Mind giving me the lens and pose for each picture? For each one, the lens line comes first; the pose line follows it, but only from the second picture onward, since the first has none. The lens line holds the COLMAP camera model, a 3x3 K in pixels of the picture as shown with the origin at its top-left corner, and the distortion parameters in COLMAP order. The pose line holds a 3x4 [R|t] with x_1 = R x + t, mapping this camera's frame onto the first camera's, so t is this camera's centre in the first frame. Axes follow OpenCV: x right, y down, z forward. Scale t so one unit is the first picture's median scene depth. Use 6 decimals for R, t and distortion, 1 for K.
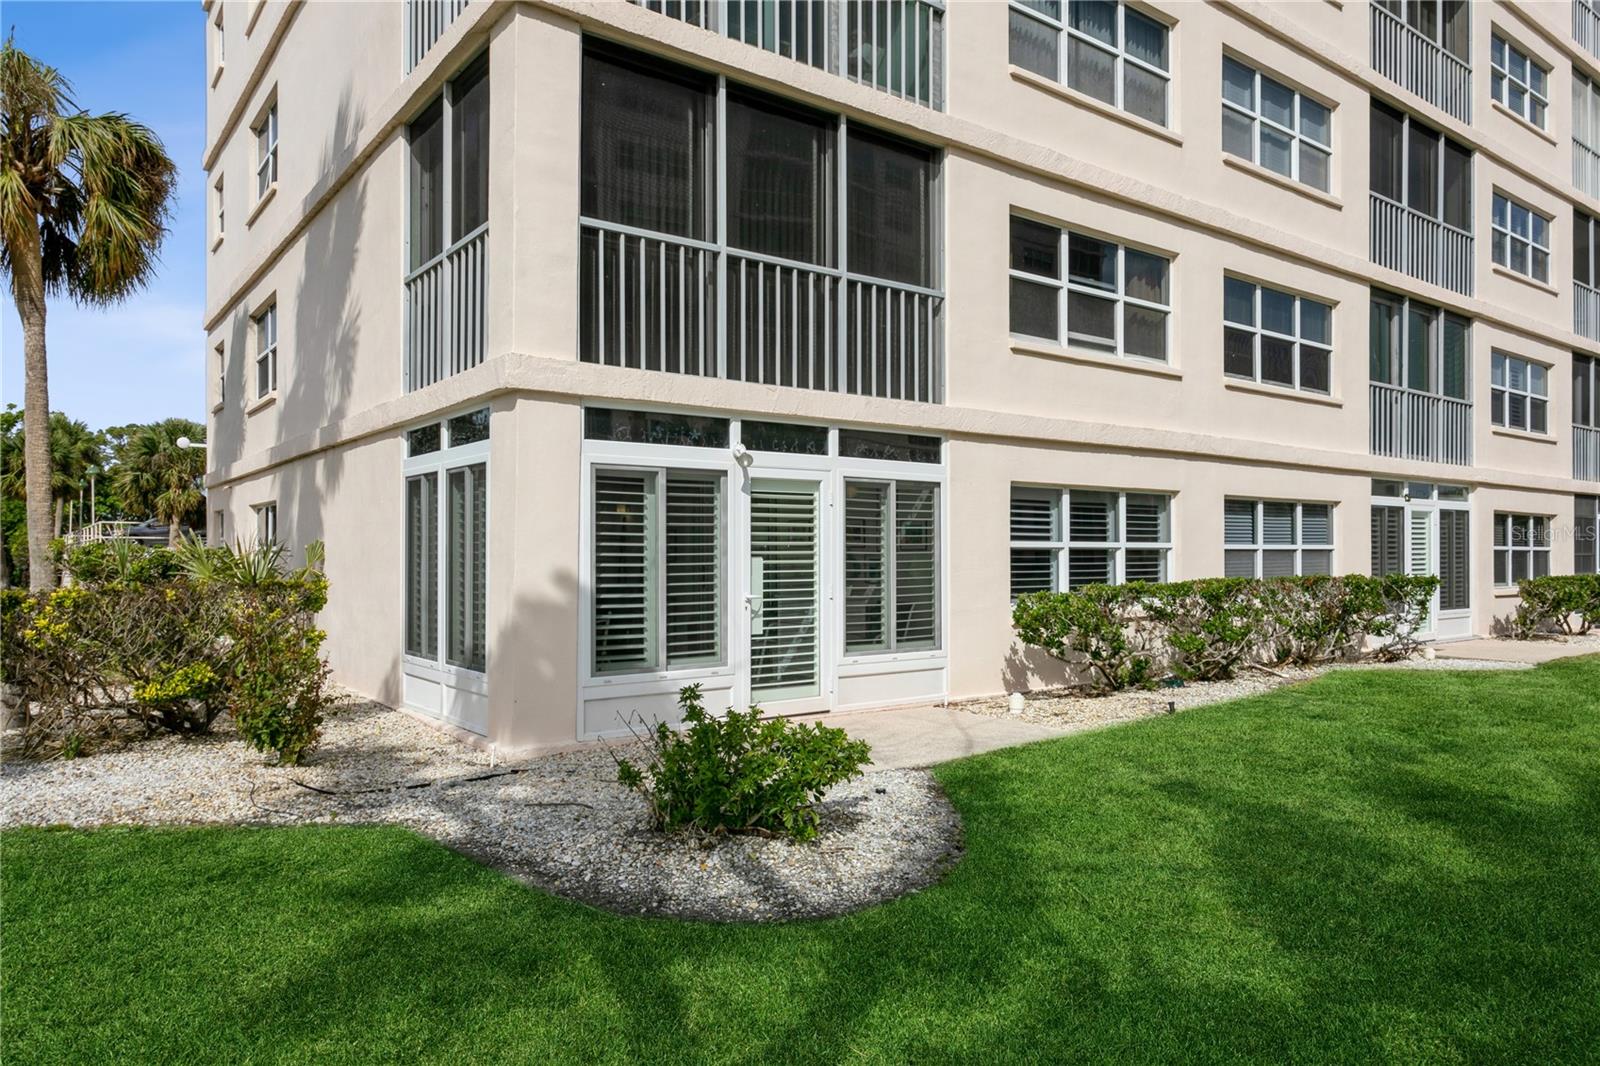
lens RADIAL K [[1047.2, 0, 802.8], [0, 1047.2, 533.6], [0, 0, 1]] dist [-0.000437, -0.000032]
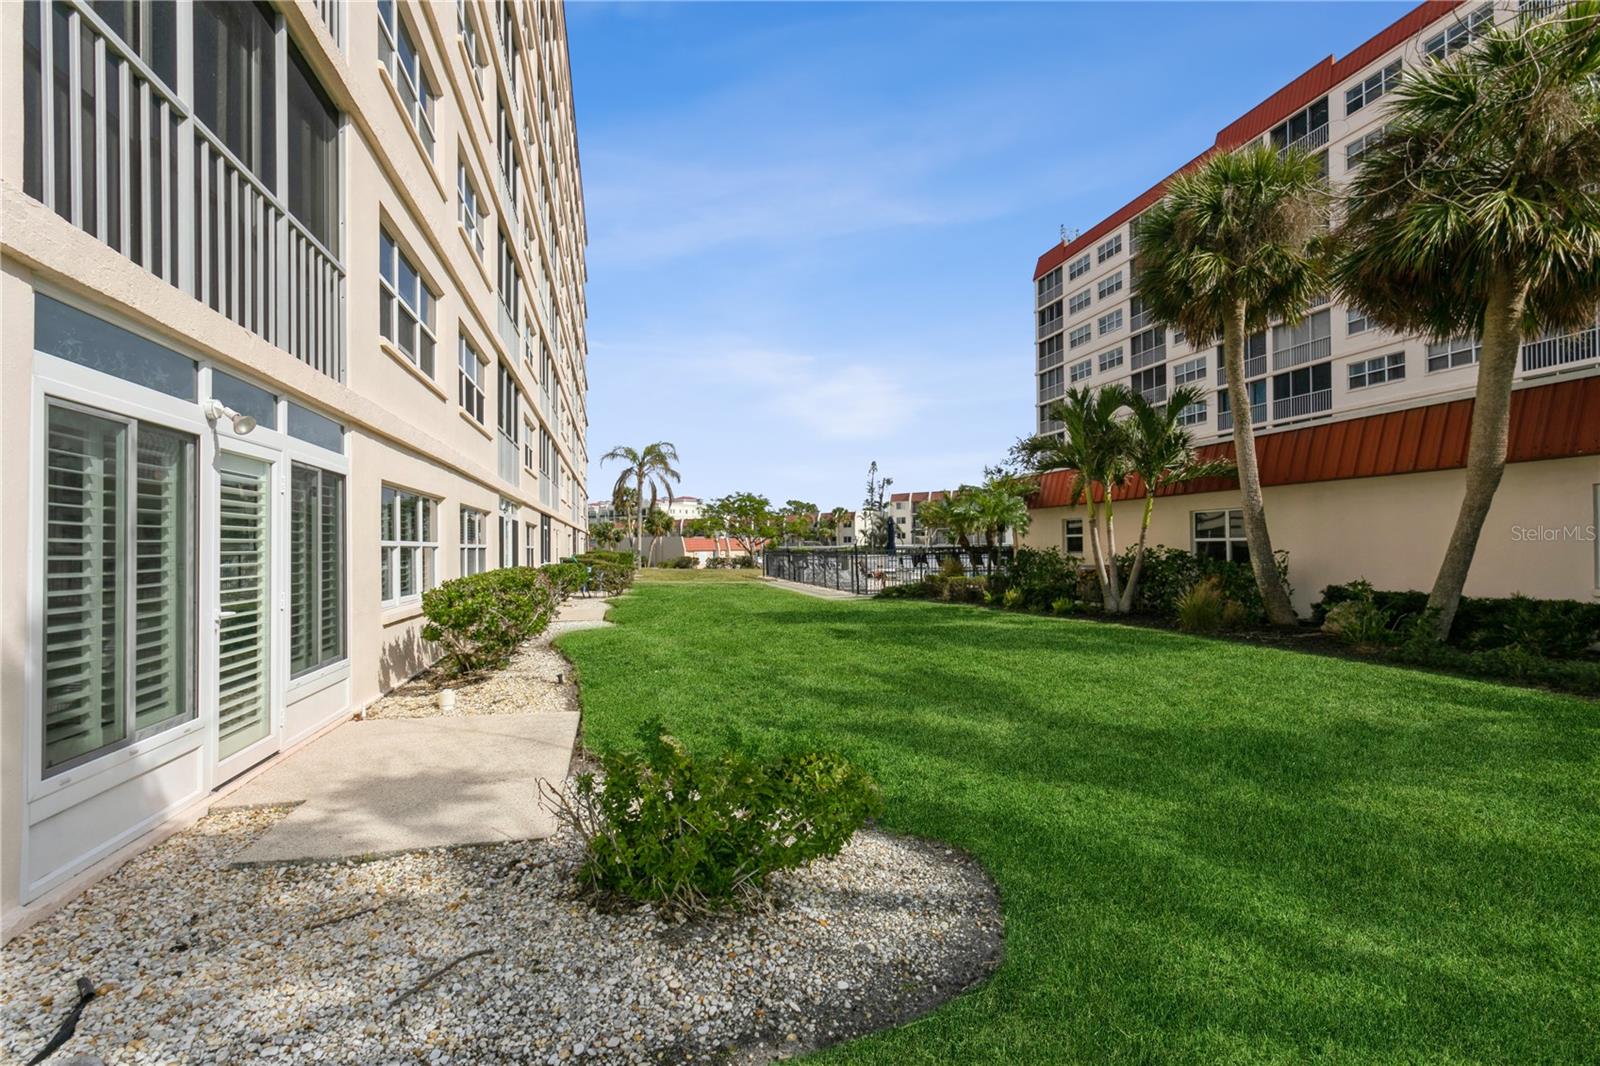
lens RADIAL K [[774.4, 0, 802.2], [0, 774.4, 539.6], [0, 0, 1]] dist [0.006349, 0.001216]
pose [[0.407076, 0.000916, 0.913394, -0.369262], [0.000571, 0.999999, -0.001257, 0.008639], [-0.913394, 0.001034, 0.407075, 0.425124]]
